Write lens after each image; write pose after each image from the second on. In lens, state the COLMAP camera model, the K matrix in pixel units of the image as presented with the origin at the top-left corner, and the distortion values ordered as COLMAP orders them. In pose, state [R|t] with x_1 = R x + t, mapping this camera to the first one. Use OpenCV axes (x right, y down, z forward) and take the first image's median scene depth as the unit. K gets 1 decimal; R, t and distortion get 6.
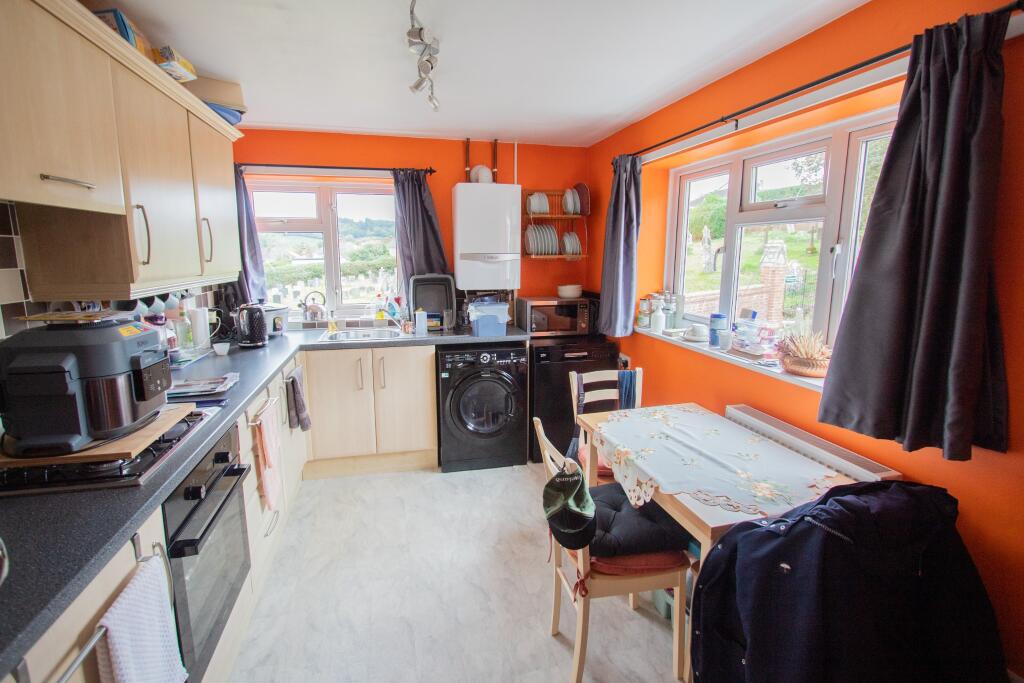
lens RADIAL K [[501.2, 0, 512.0], [0, 501.2, 341.5], [0, 0, 1]] dist [-0.000316, -0.000019]
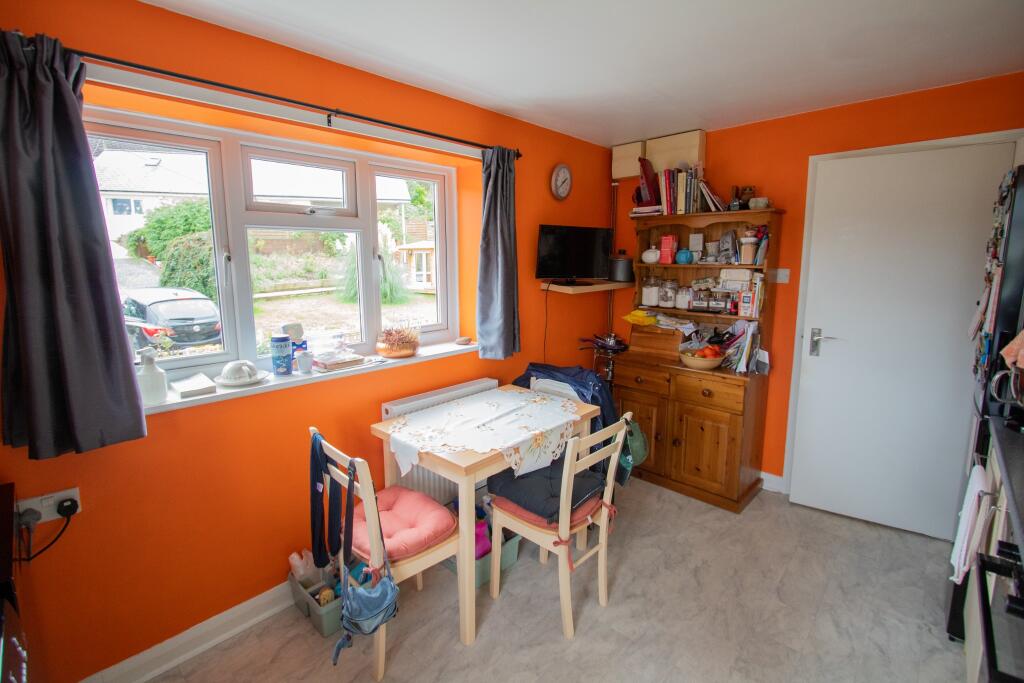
lens RADIAL K [[456.6, 0, 513.8], [0, 456.6, 321.9], [0, 0, 1]] dist [0.000118, 0.000001]
pose [[-0.540826, -0.117467, 0.832892, -0.522833], [0.152731, 0.960026, 0.234572, -0.247164], [-0.827152, 0.254071, -0.501266, 1.360706]]
